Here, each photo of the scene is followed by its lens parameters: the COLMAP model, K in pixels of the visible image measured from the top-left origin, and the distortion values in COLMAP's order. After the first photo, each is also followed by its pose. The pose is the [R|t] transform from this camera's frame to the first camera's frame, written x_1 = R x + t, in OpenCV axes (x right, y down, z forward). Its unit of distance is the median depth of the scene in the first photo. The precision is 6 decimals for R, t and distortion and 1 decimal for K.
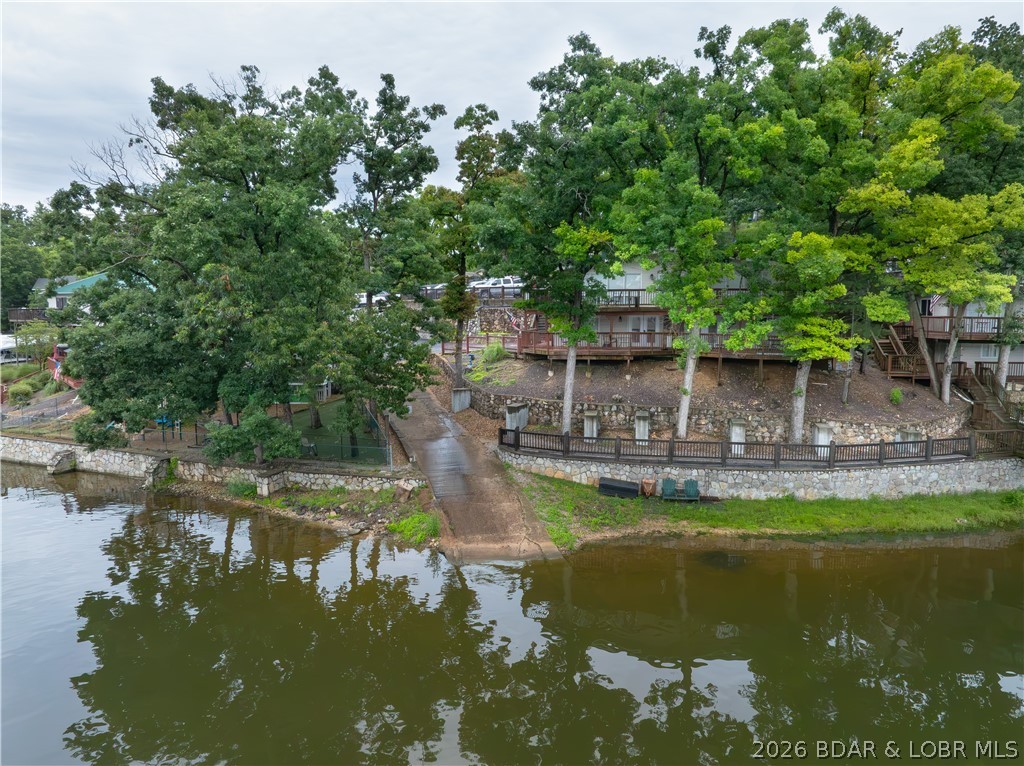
lens RADIAL K [[747.9, 0, 512.0], [0, 747.9, 383.0], [0, 0, 1]] dist [-0.048448, 0.037254]
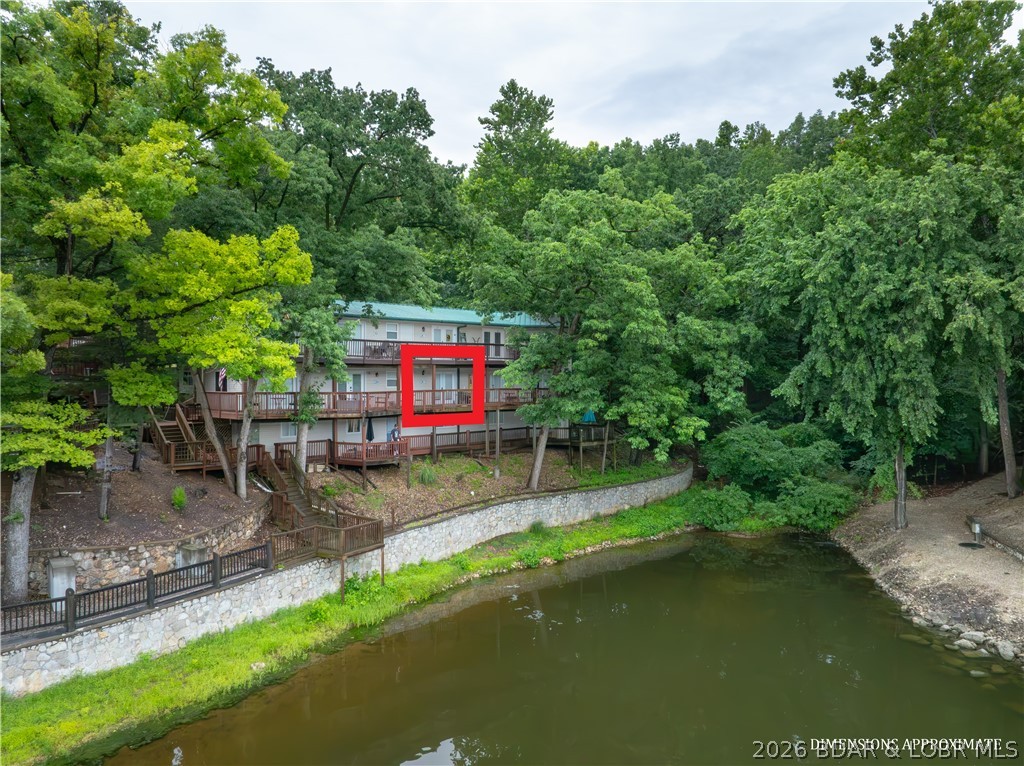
lens RADIAL K [[747.9, 0, 512.0], [0, 747.9, 383.0], [0, 0, 1]] dist [-0.048448, 0.037254]
pose [[0.668090, -0.008343, 0.744034, 0.209552], [0.075308, 0.995561, -0.056457, -0.036614], [-0.740260, 0.093750, 0.665752, 0.261675]]
